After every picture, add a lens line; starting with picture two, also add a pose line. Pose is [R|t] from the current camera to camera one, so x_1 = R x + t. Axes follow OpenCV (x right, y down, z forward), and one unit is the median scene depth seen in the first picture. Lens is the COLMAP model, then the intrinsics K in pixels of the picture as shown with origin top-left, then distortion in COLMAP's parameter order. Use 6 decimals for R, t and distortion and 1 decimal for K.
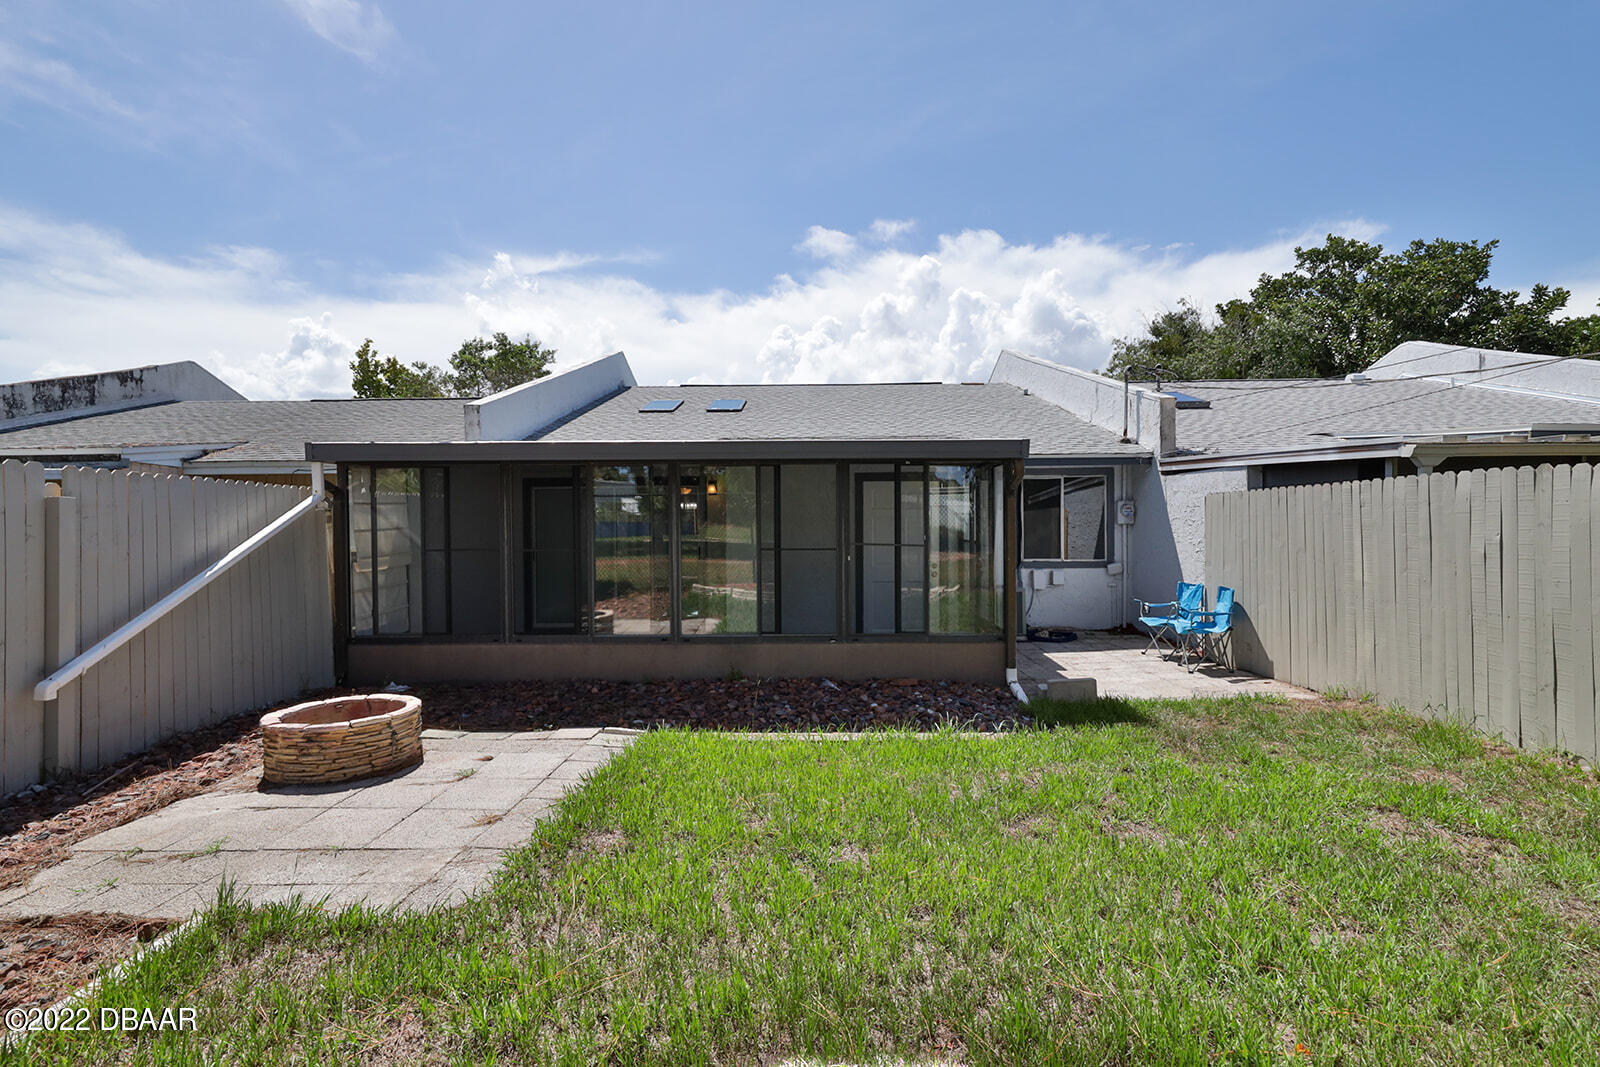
lens RADIAL K [[719.0, 0, 800.0], [0, 719.0, 533.5], [0, 0, 1]] dist [0.003195, -0.000278]
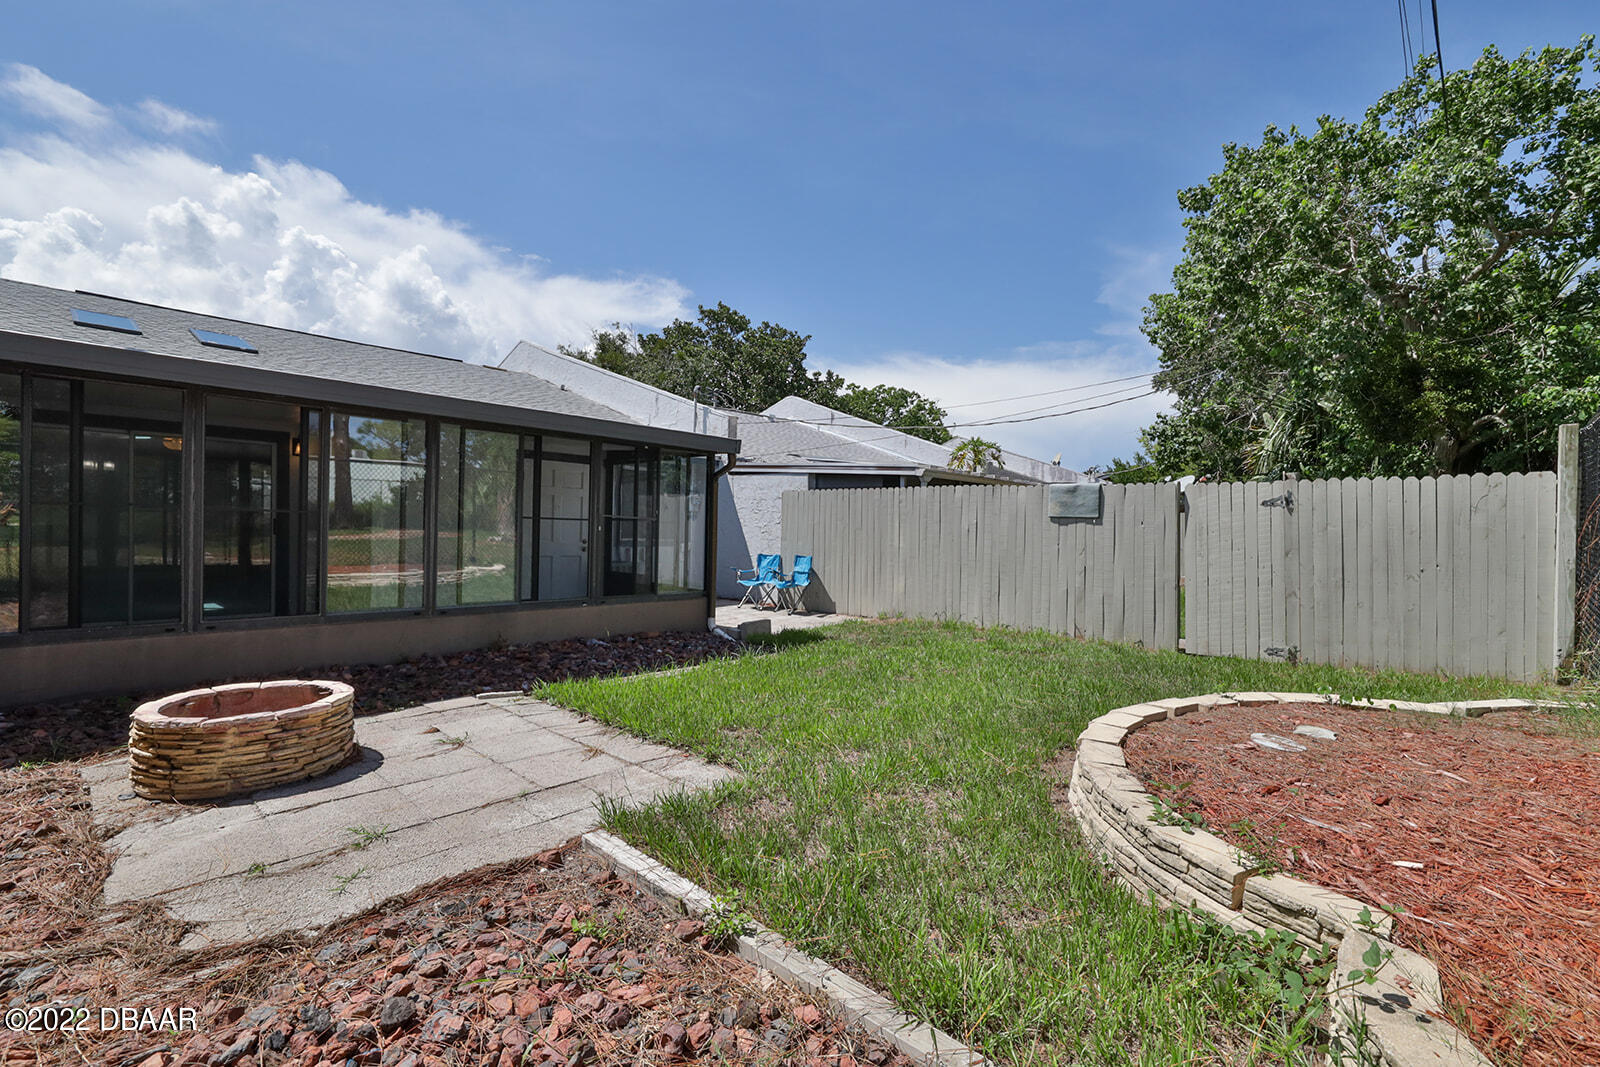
lens RADIAL K [[719.0, 0, 800.0], [0, 719.0, 533.5], [0, 0, 1]] dist [0.003195, -0.000278]
pose [[0.666787, 0.017704, 0.745038, -0.546050], [-0.022429, 0.999742, -0.003684, 0.039399], [-0.744911, -0.014254, 0.667012, 0.038183]]
